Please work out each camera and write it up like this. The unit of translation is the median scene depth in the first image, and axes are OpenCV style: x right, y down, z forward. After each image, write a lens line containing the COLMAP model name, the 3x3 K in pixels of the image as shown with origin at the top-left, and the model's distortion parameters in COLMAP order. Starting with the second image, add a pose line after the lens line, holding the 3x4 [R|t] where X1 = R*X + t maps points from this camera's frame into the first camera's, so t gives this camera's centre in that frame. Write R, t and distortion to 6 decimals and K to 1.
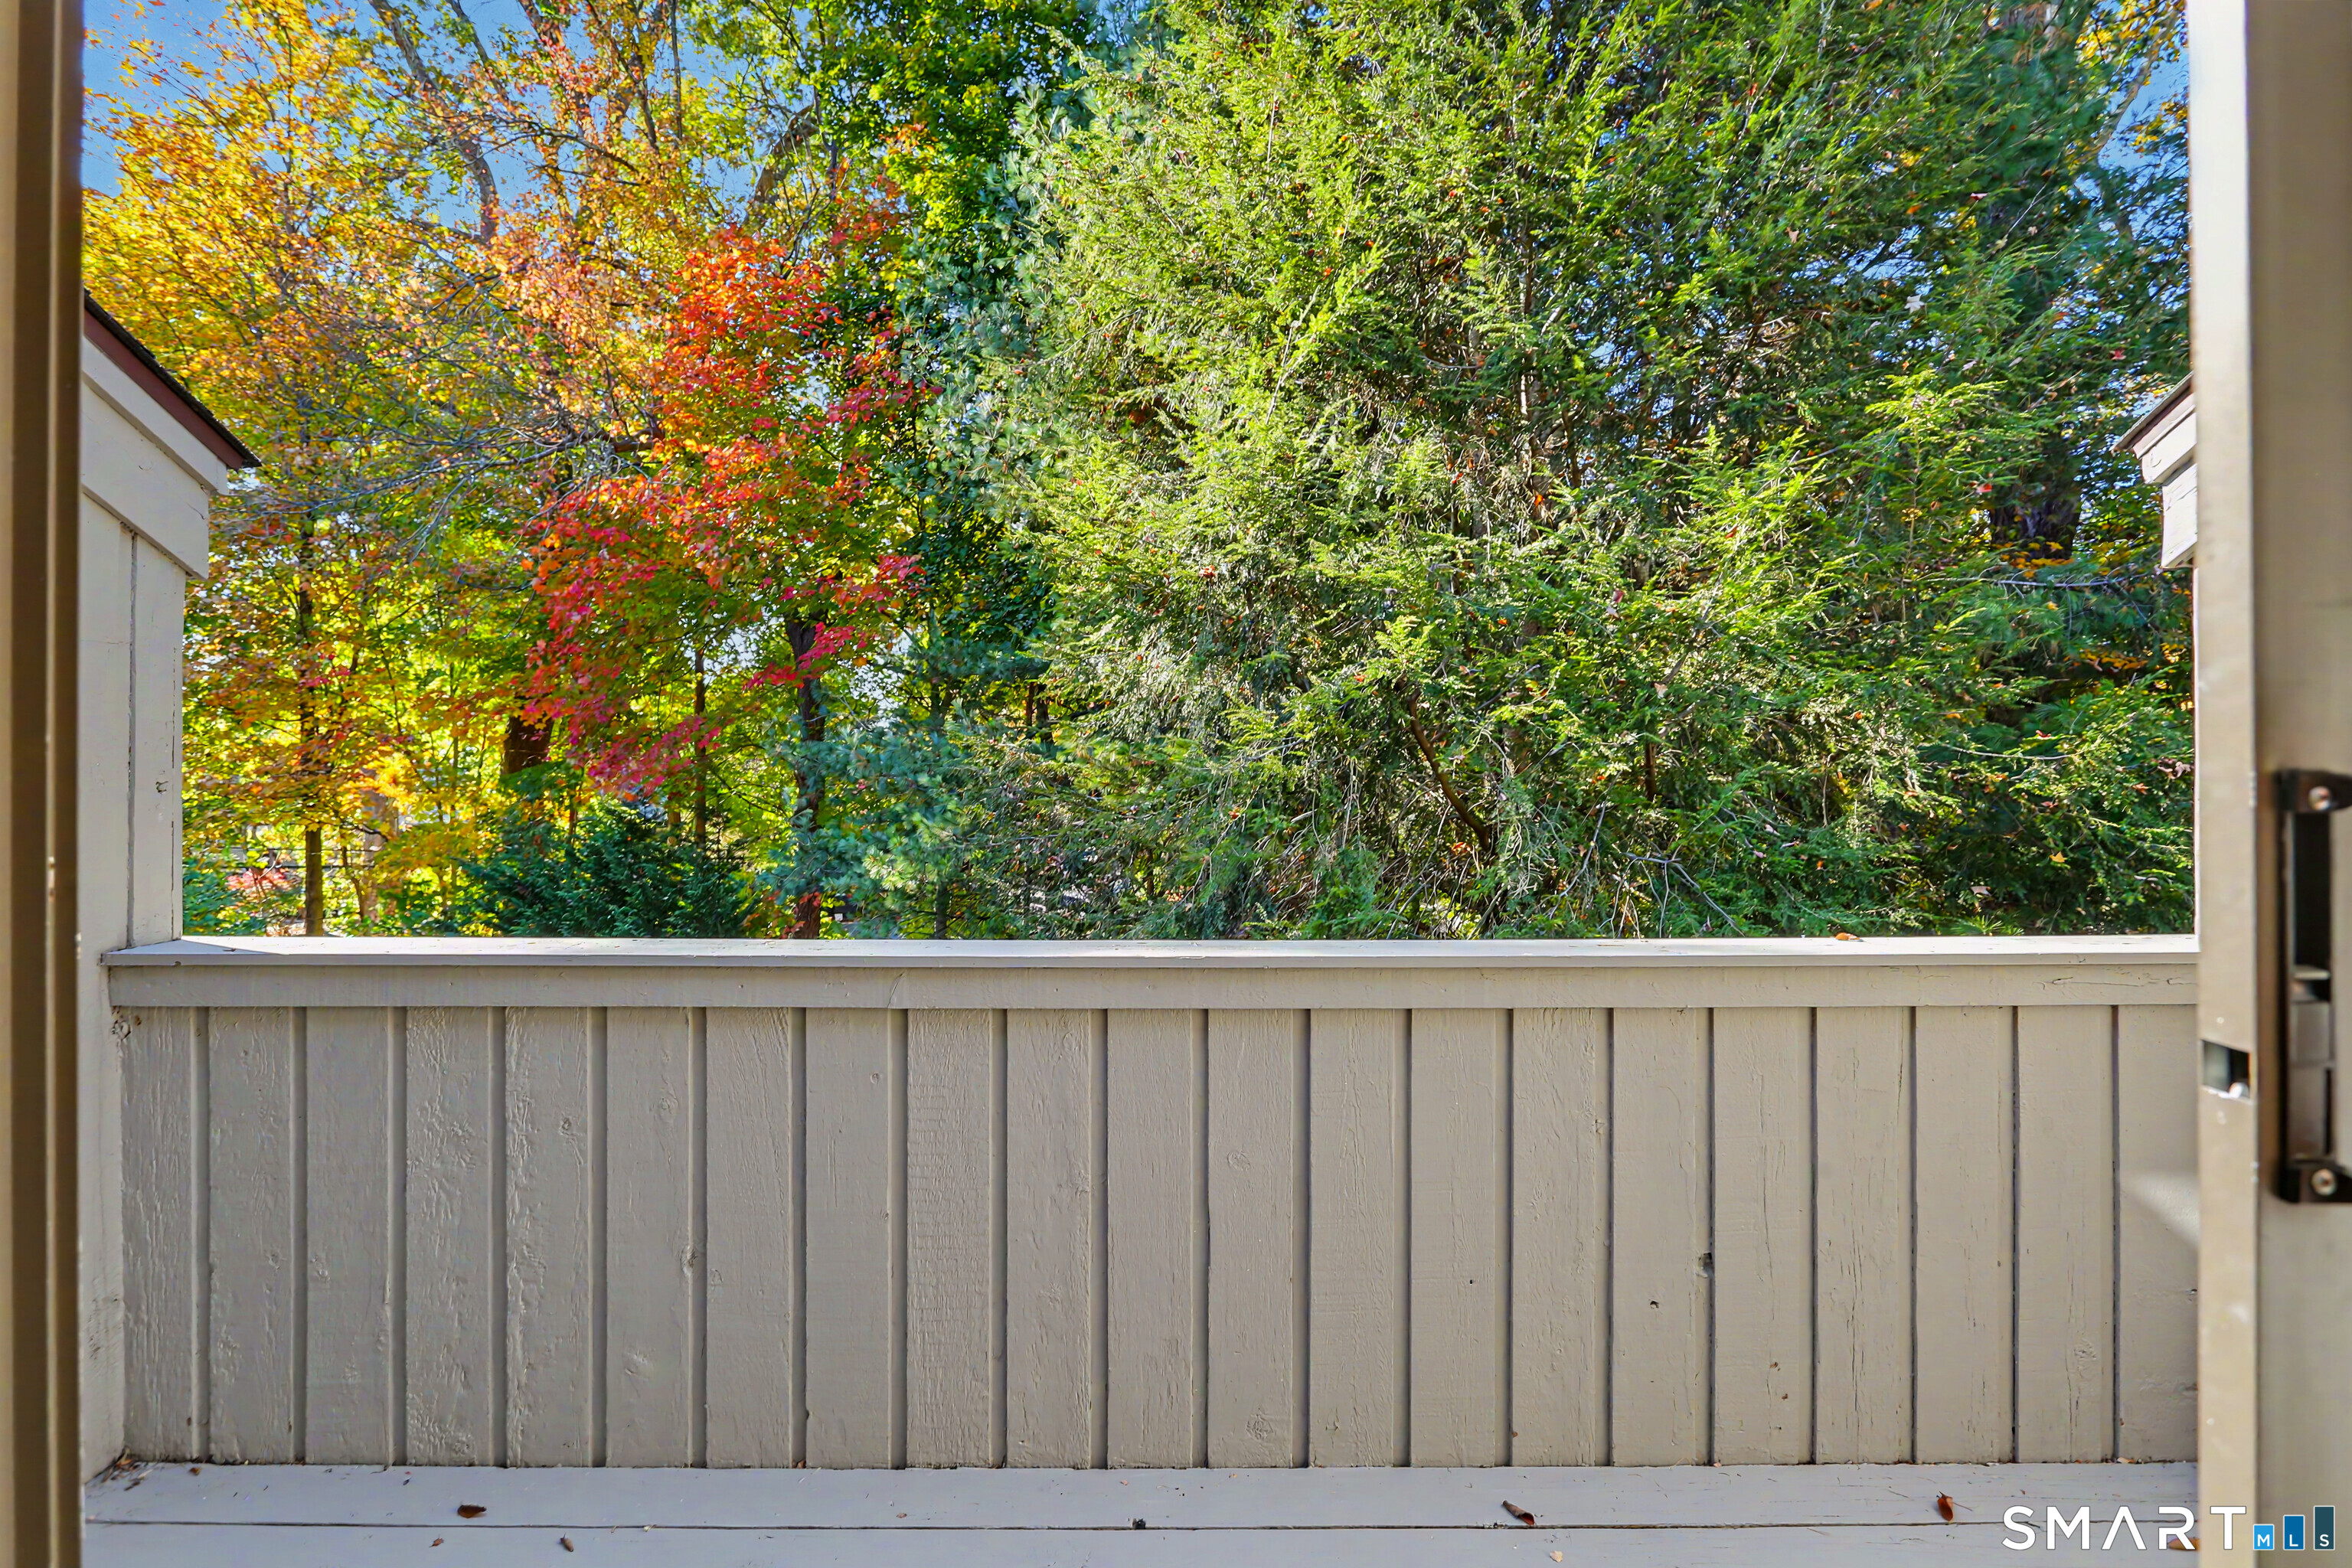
lens RADIAL K [[1130.4, 0, 1168.1], [0, 1130.4, 775.3], [0, 0, 1]] dist [-0.015685, 0.005248]
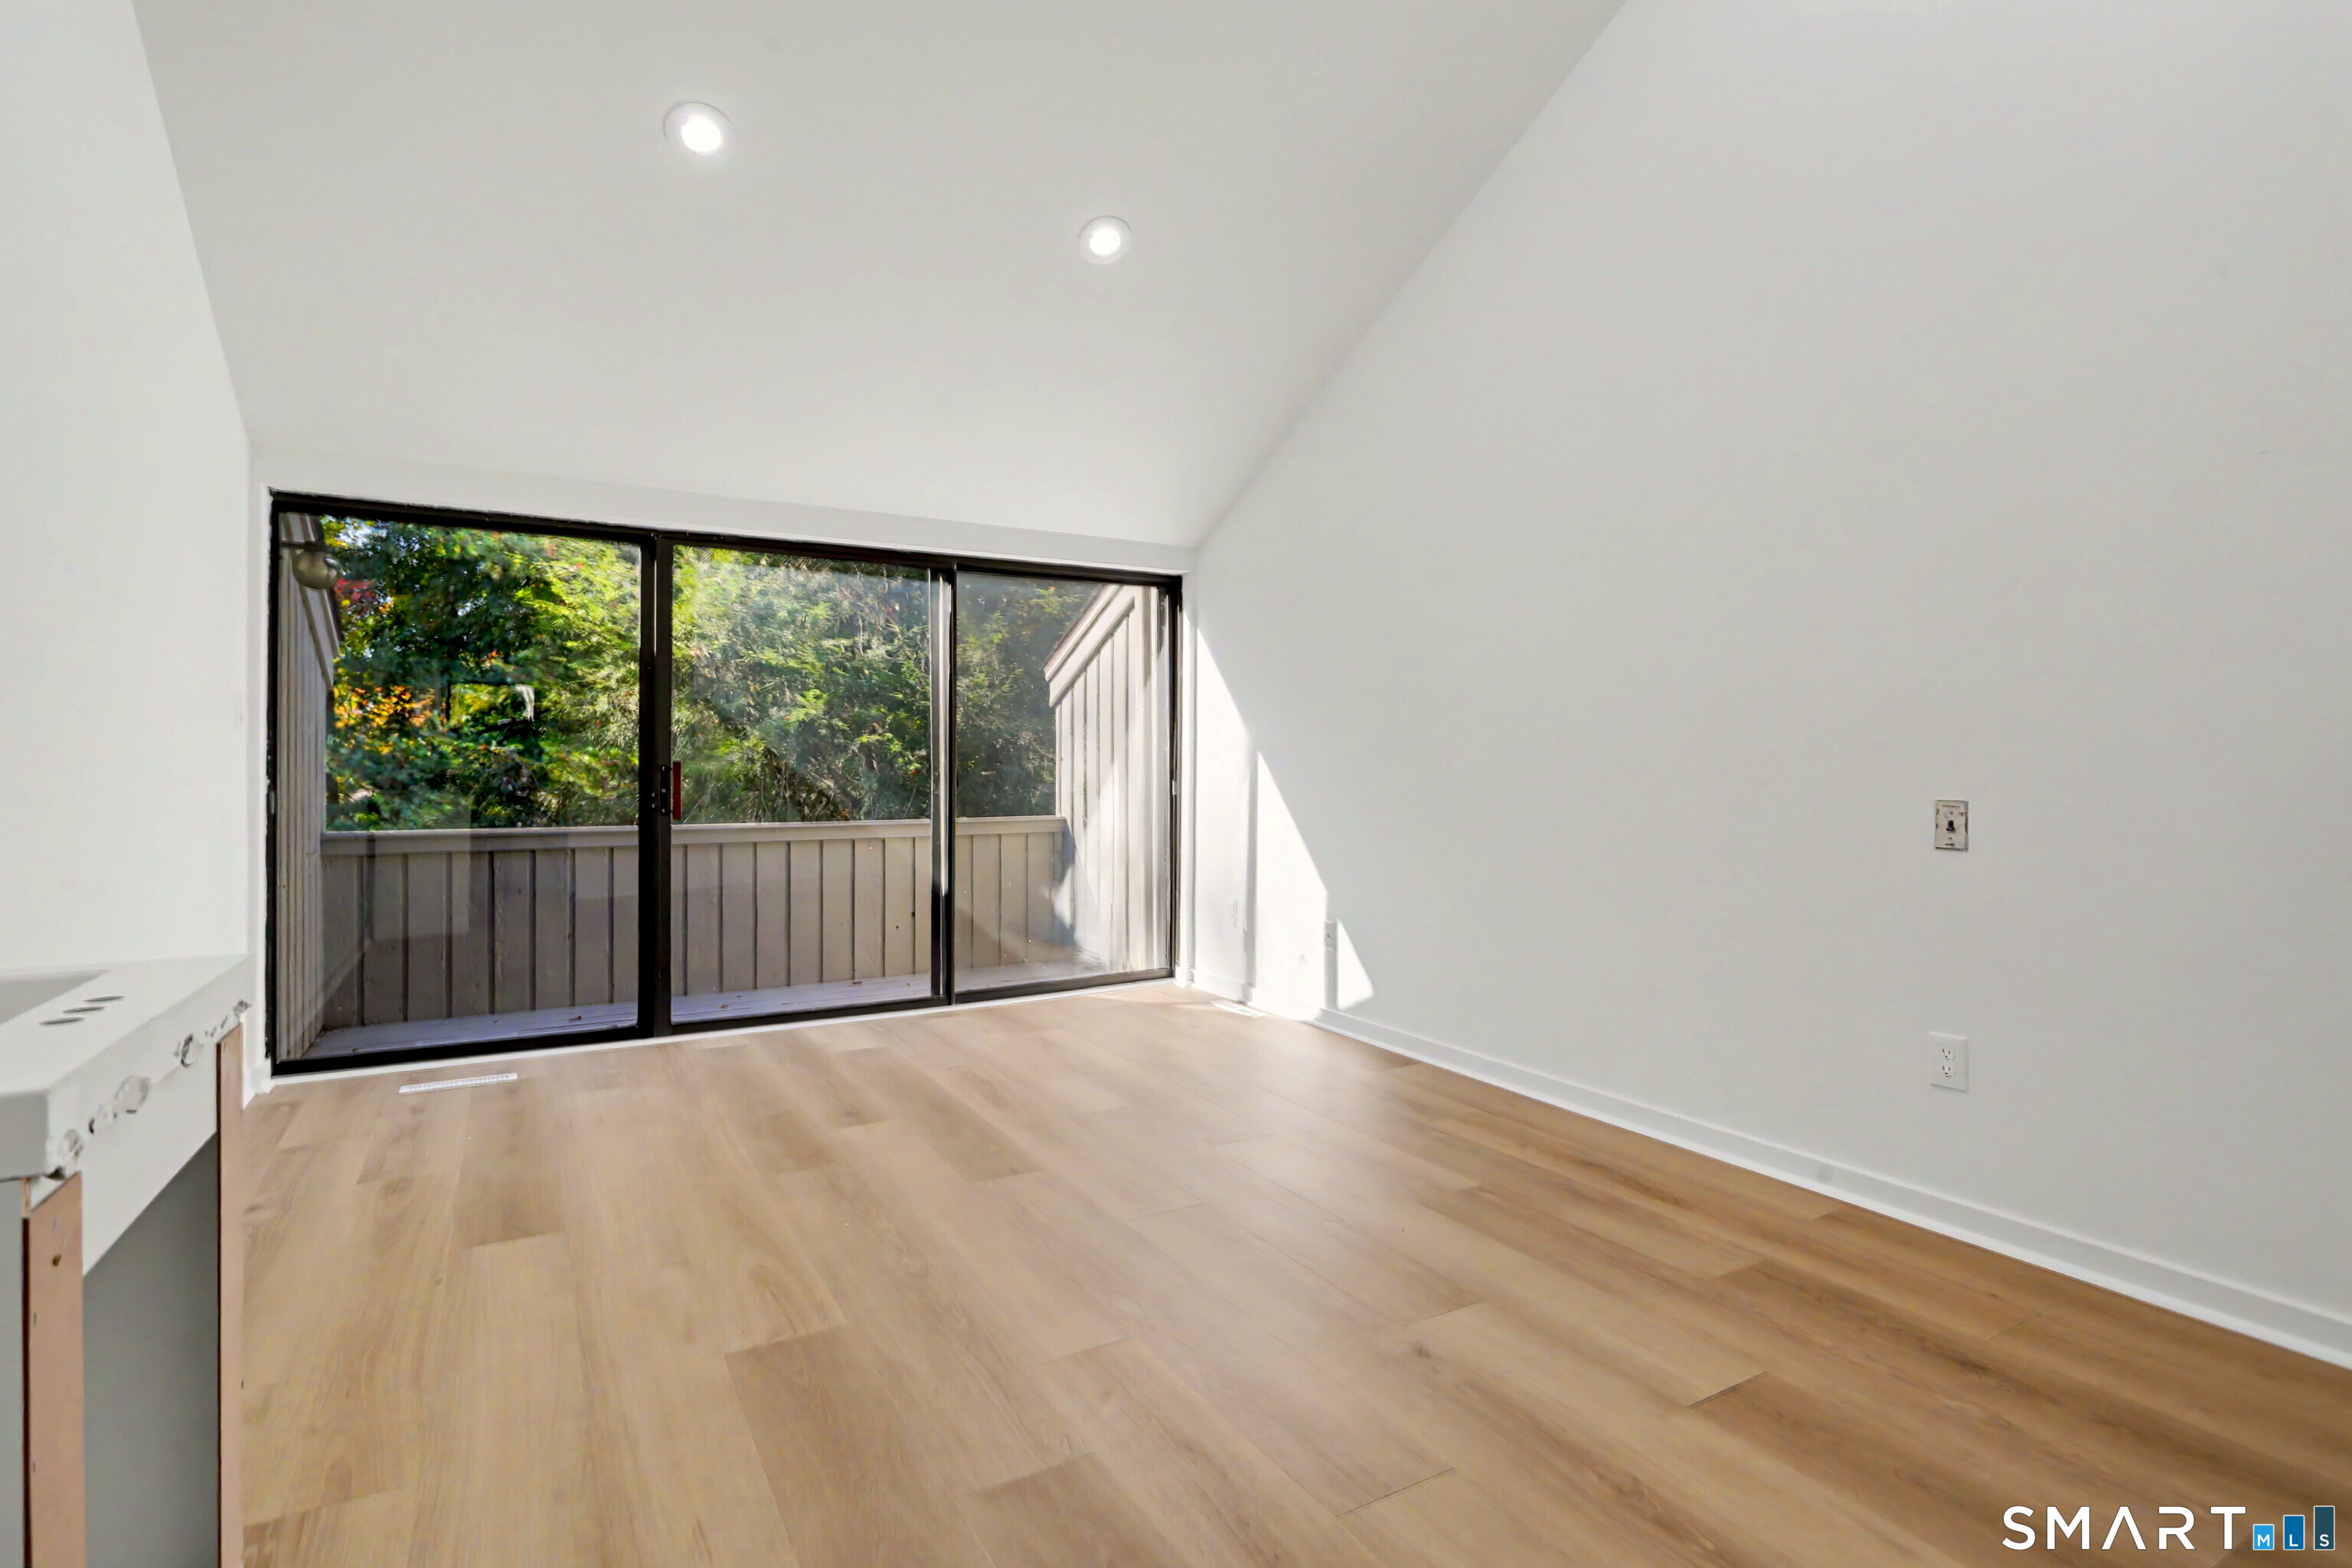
lens RADIAL K [[1130.4, 0, 1192.0], [0, 1130.4, 770.9], [0, 0, 1]] dist [-0.015685, 0.005248]
pose [[0.855793, -0.001902, 0.517314, -0.244476], [0.003306, 0.999993, -0.001792, 0.007250], [-0.517307, 0.003244, 0.855794, -1.030463]]
